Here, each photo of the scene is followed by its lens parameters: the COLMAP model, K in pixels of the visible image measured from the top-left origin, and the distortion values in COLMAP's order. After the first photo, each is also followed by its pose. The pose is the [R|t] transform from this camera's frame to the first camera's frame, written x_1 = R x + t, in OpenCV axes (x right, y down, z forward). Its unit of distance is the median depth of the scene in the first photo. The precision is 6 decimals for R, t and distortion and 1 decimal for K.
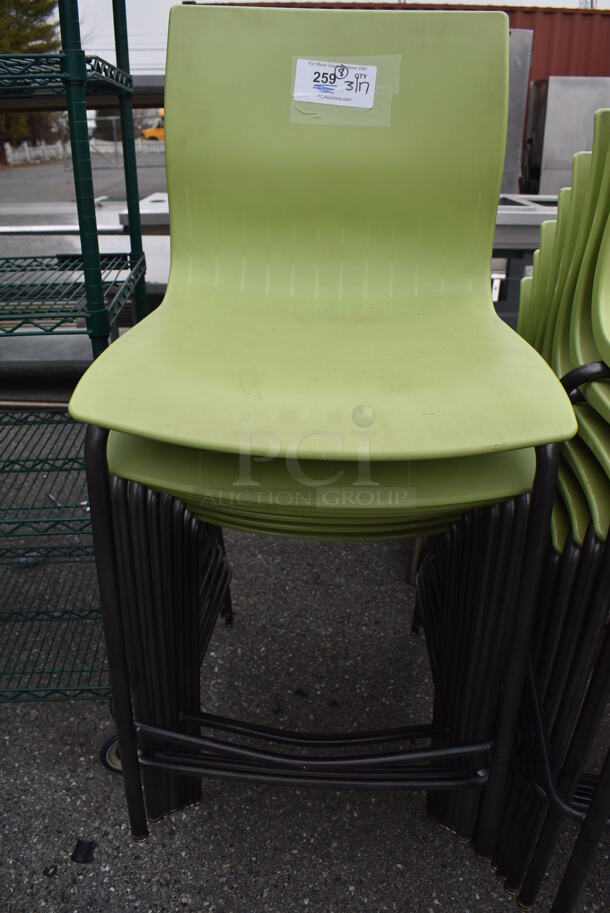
lens RADIAL K [[706.9, 0, 305.0], [0, 706.9, 456.5], [0, 0, 1]] dist [-0.102846, 0.019234]
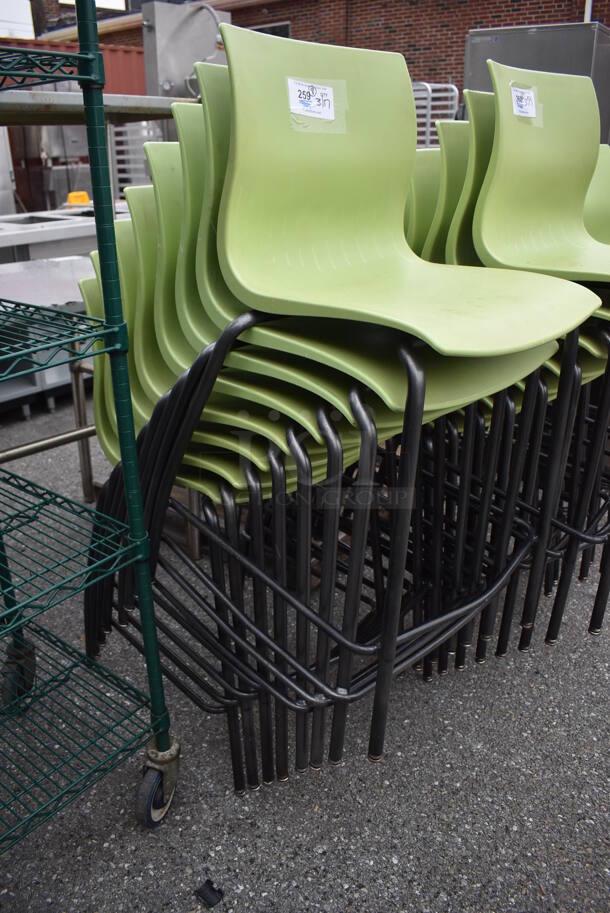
lens RADIAL K [[706.9, 0, 305.0], [0, 706.9, 456.5], [0, 0, 1]] dist [-0.102846, 0.019234]
pose [[0.663916, -0.307815, 0.681517, -0.744253], [0.326879, 0.939133, 0.105734, -0.049235], [-0.672582, 0.152575, 0.724123, 0.142689]]
